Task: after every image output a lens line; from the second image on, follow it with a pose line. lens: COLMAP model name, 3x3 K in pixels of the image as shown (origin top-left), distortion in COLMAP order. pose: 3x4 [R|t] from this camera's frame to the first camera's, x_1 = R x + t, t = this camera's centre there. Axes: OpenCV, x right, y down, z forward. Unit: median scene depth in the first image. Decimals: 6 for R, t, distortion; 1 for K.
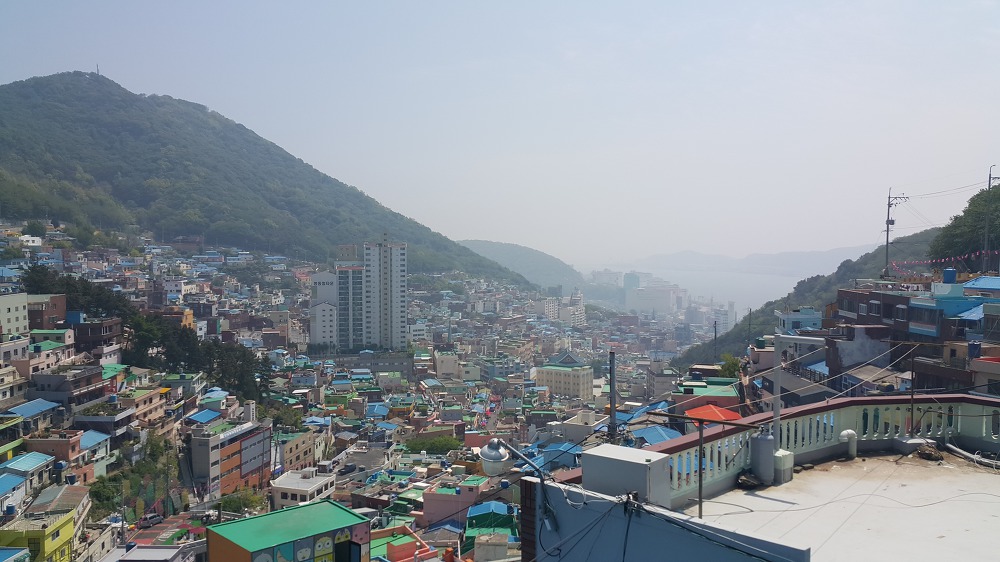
lens RADIAL K [[798.8, 0, 500.0], [0, 798.8, 281.0], [0, 0, 1]] dist [0.094467, -0.230236]
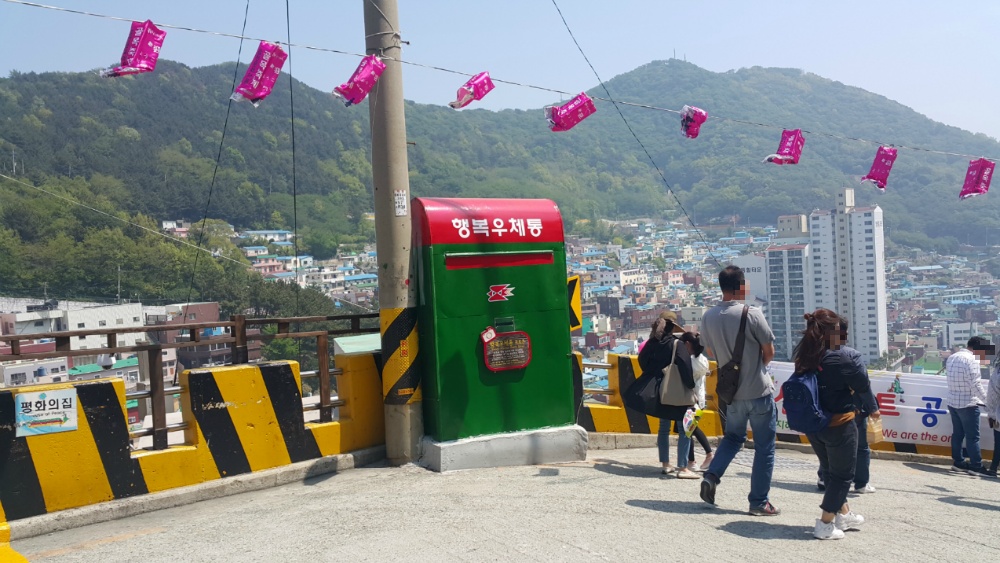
lens RADIAL K [[798.8, 0, 500.0], [0, 798.8, 281.5], [0, 0, 1]] dist [0.094467, -0.230236]
pose [[0.672108, -0.017265, -0.740252, 0.104795], [0.036421, 0.999289, 0.009762, -0.001041], [0.739557, -0.033521, 0.672259, 0.197795]]
